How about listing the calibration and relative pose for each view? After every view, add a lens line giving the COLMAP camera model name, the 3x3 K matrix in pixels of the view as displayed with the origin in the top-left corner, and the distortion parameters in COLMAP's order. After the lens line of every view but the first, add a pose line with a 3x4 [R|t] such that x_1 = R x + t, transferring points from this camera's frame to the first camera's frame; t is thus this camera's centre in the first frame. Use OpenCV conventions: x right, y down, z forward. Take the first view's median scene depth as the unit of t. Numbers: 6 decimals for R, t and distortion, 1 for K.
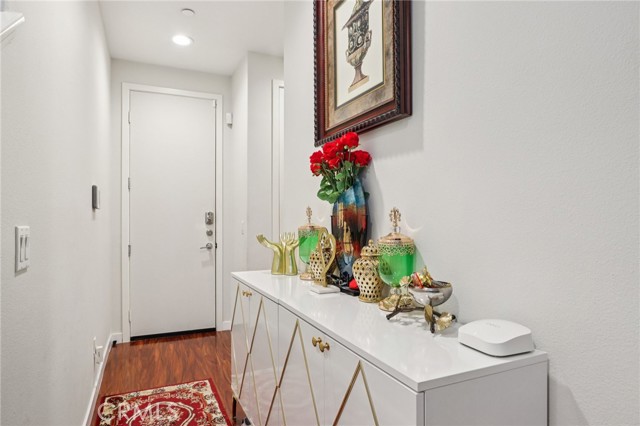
lens RADIAL K [[385.6, 0, 322.0], [0, 385.6, 216.7], [0, 0, 1]] dist [-0.006977, 0.000374]
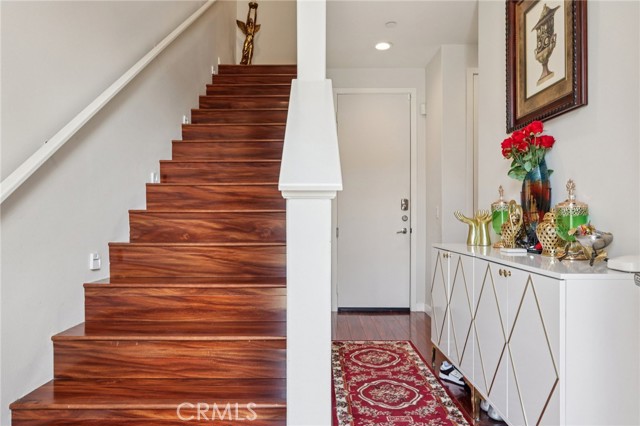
lens RADIAL K [[432.1, 0, 317.6], [0, 432.1, 218.4], [0, 0, 1]] dist [-0.011062, 0.000439]
pose [[0.898296, 0.004211, -0.439371, 0.045978], [0.002869, 0.999877, 0.015449, 0.058061], [0.439382, -0.015139, 0.898173, -0.467110]]
